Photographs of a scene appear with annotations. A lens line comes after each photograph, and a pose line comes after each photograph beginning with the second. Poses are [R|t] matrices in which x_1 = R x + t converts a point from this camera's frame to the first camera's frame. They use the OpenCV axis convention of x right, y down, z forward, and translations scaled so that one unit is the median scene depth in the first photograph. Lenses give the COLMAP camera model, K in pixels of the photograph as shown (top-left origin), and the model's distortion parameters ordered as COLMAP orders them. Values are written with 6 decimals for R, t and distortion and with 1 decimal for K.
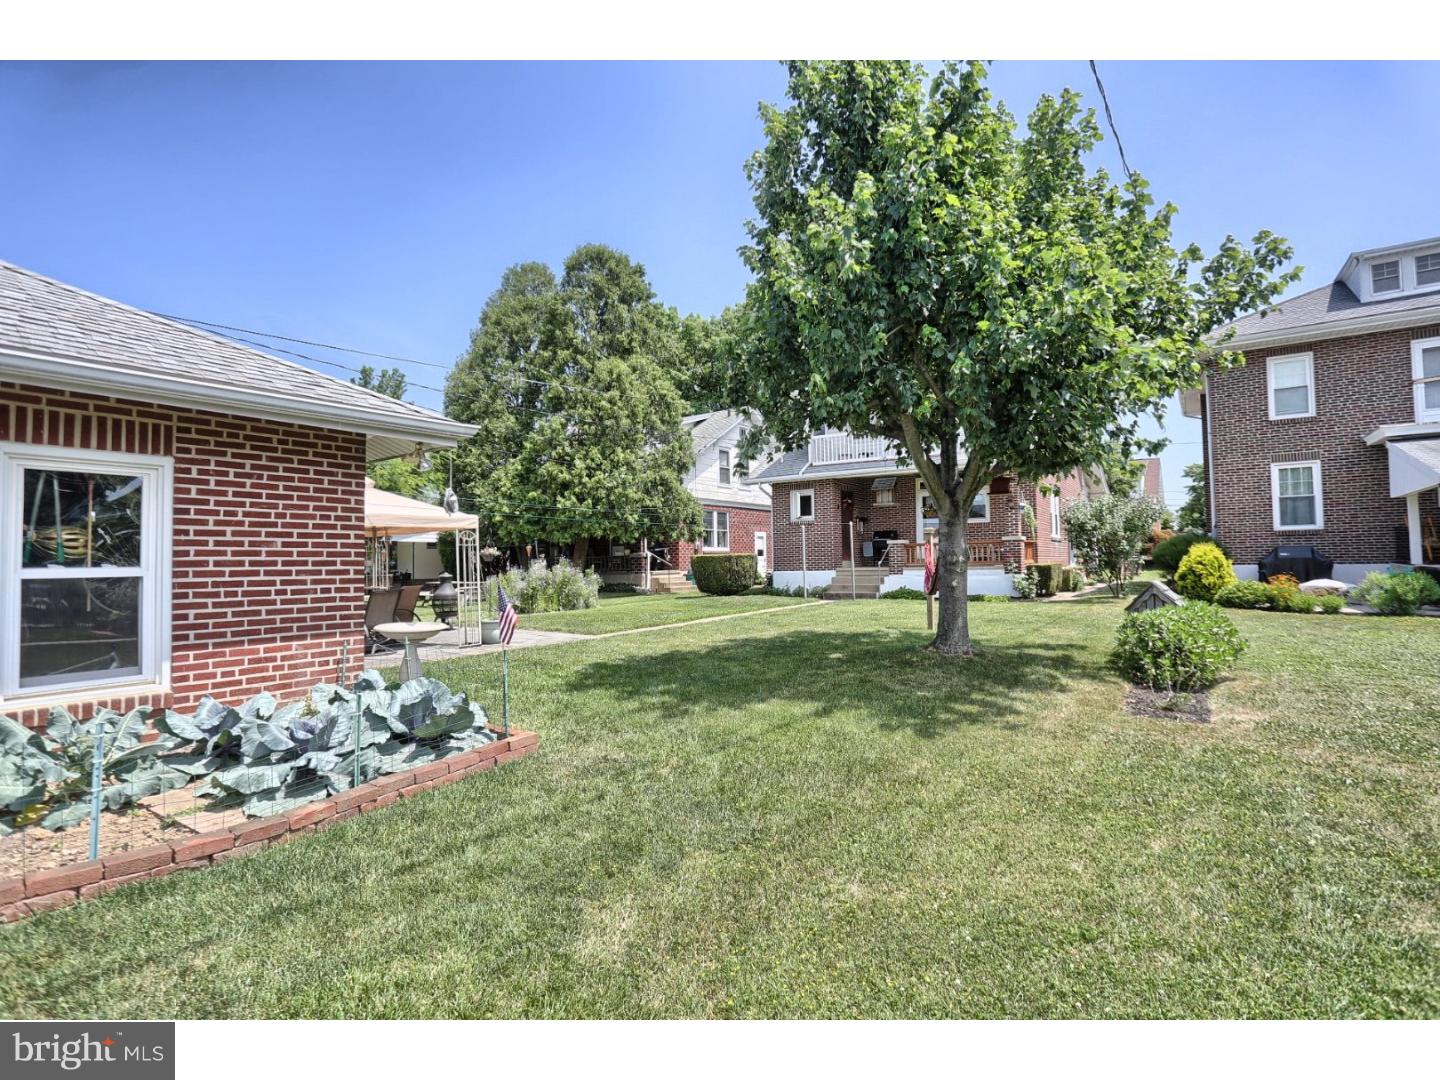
lens RADIAL K [[713.0, 0, 721.9], [0, 713.0, 542.6], [0, 0, 1]] dist [-0.079464, 0.039327]
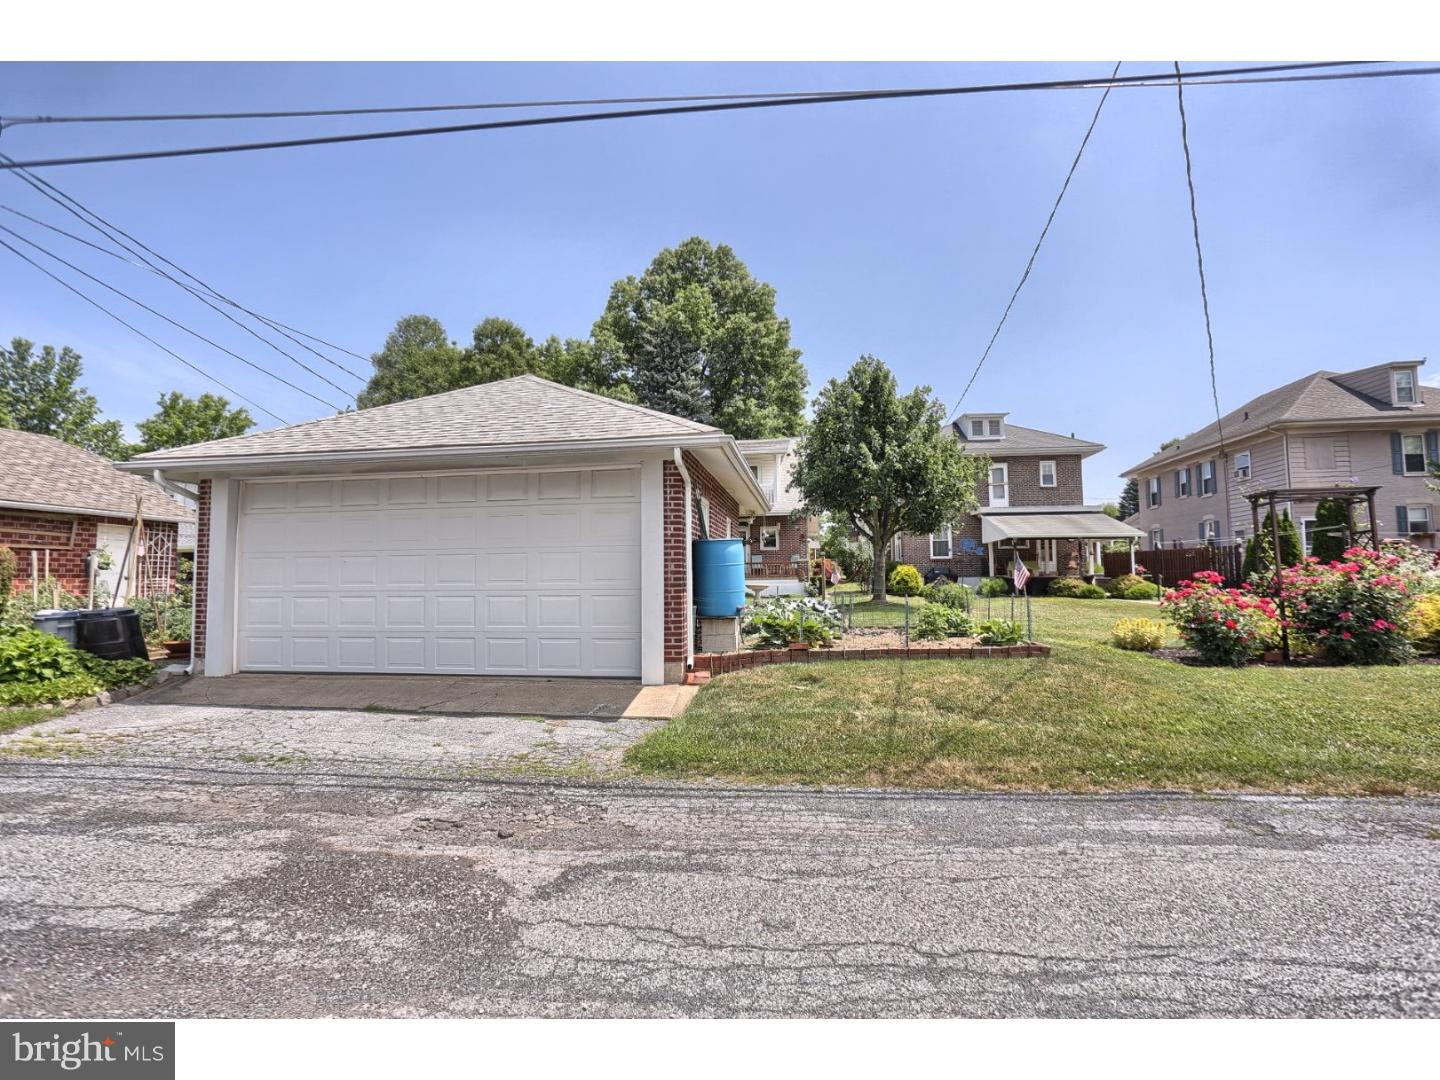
lens RADIAL K [[713.0, 0, 721.9], [0, 713.0, 542.6], [0, 0, 1]] dist [-0.079464, 0.039327]
pose [[0.886041, 0.033805, 0.462373, -0.585729], [-0.018260, 0.999109, -0.038055, 0.021784], [-0.463248, 0.025276, 0.885868, -0.423333]]
